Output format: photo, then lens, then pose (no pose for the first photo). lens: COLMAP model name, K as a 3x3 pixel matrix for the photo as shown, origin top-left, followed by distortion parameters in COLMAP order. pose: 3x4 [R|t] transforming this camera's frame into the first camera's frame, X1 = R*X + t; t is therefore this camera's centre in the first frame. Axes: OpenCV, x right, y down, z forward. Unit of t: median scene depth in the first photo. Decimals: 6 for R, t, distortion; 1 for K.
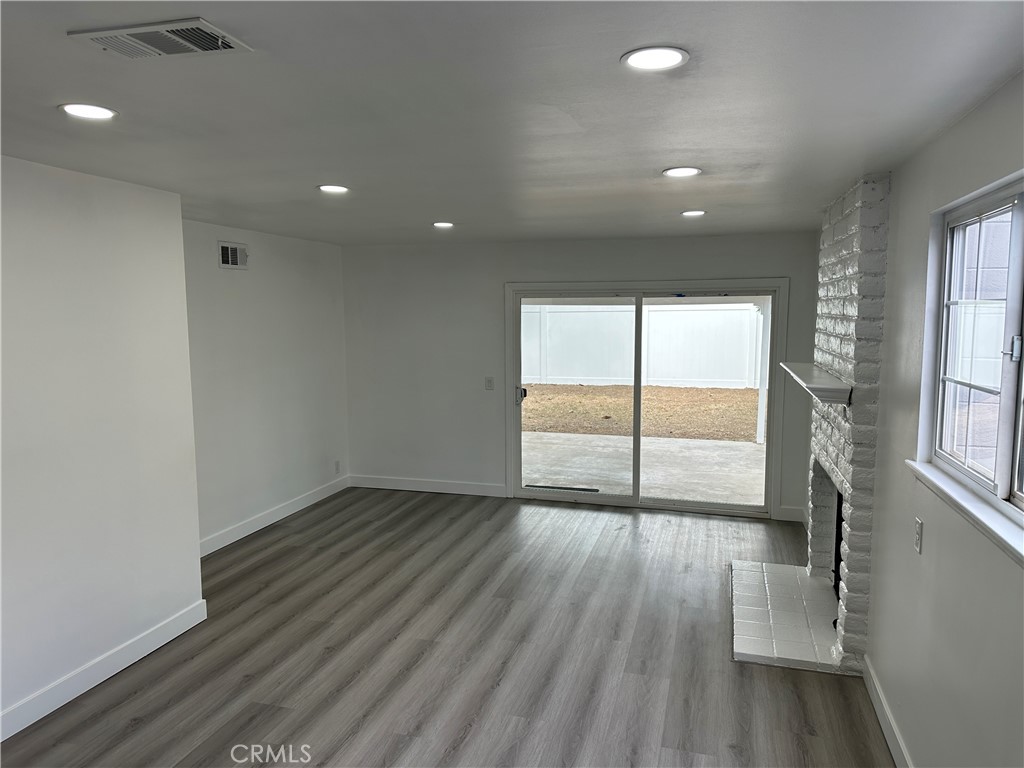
lens RADIAL K [[723.7, 0, 511.8], [0, 723.7, 380.5], [0, 0, 1]] dist [0.039908, -0.008569]
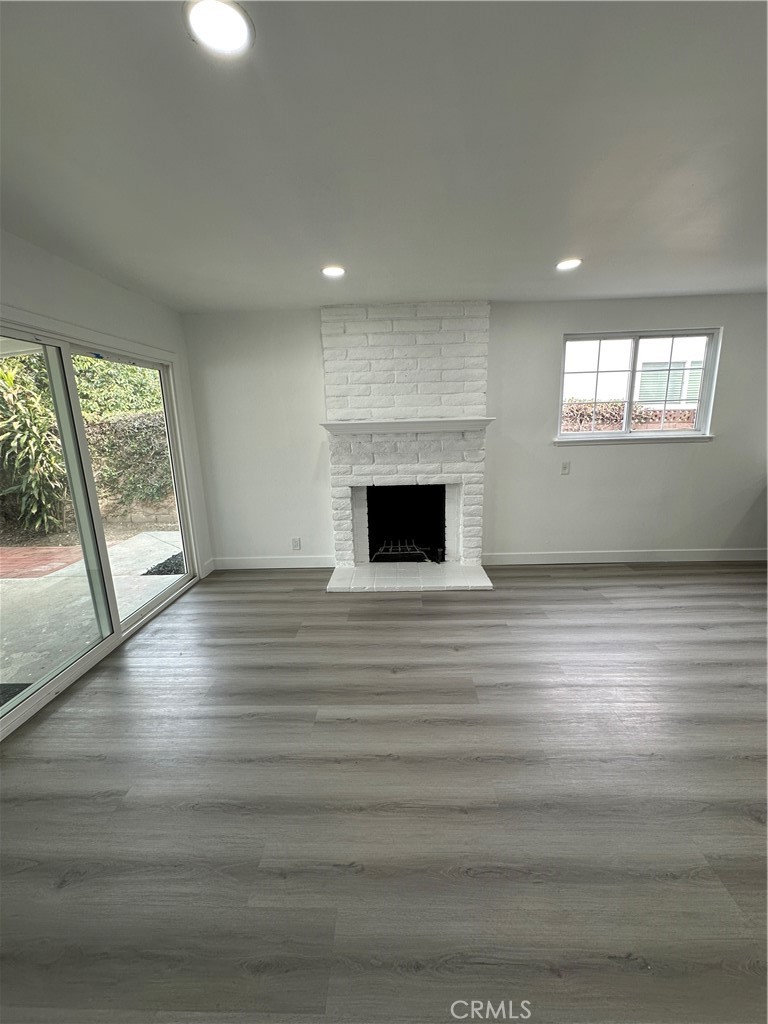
lens RADIAL K [[409.0, 0, 386.3], [0, 409.0, 512.4], [0, 0, 1]] dist [-0.006411, 0.000193]
pose [[-0.250326, -0.211755, 0.944720, -0.149776], [0.122489, 0.961020, 0.247865, -0.015401], [-0.960382, 0.177765, -0.214631, 0.440899]]
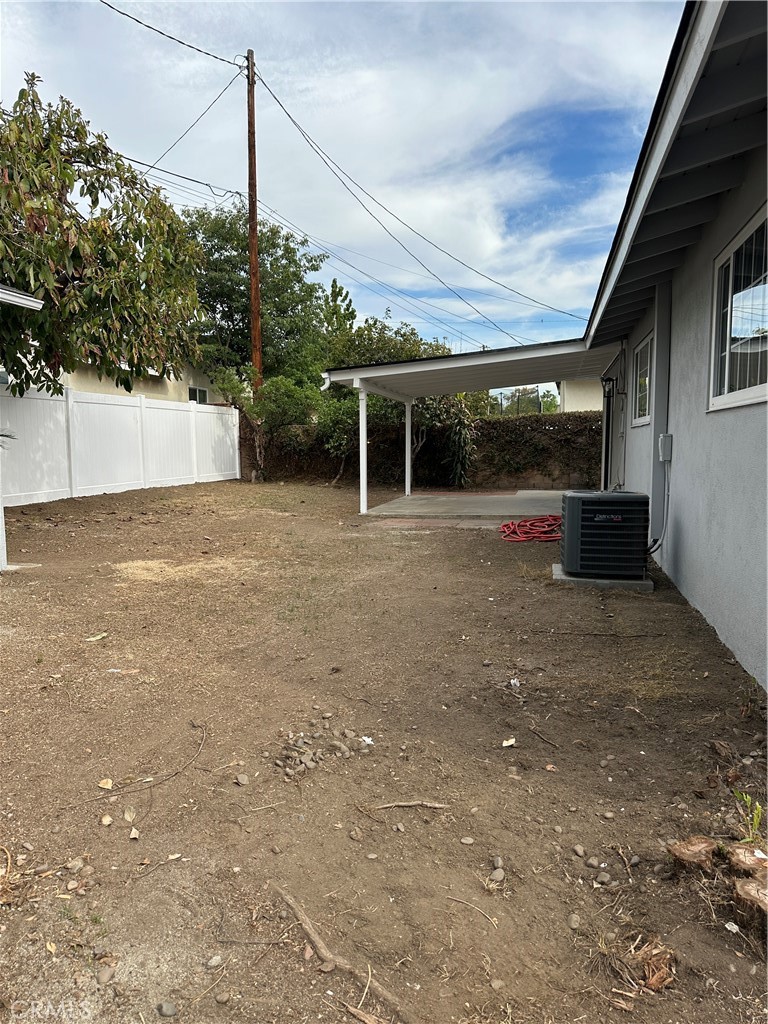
lens RADIAL K [[723.7, 0, 370.9], [0, 723.7, 519.0], [0, 0, 1]] dist [0.039908, -0.008569]
pose [[-0.045367, -0.102191, 0.993730, -0.975258], [0.109119, 0.988295, 0.106614, -0.029596], [-0.992993, 0.113272, -0.033685, 0.950067]]
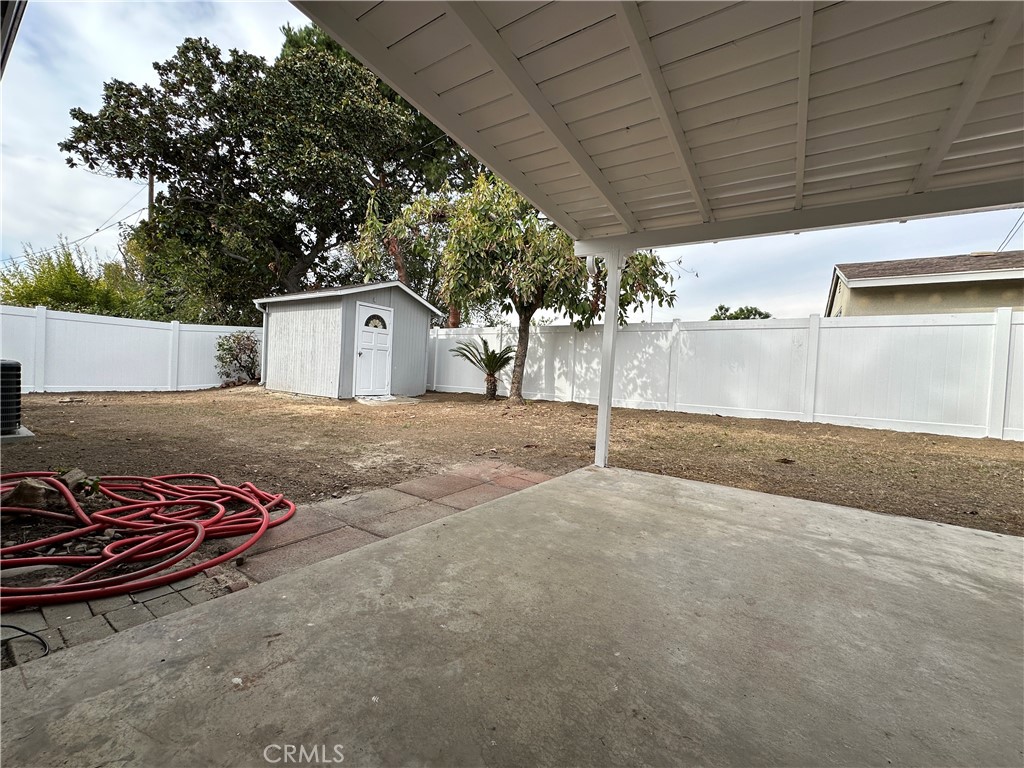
lens RADIAL K [[409.0, 0, 512.2], [0, 409.0, 383.6], [0, 0, 1]] dist [-0.006411, 0.000193]
pose [[0.948204, 0.058098, -0.312304, 0.017084], [-0.084332, 0.993894, -0.071150, 0.029873], [0.306263, 0.093802, 0.947314, 0.600413]]
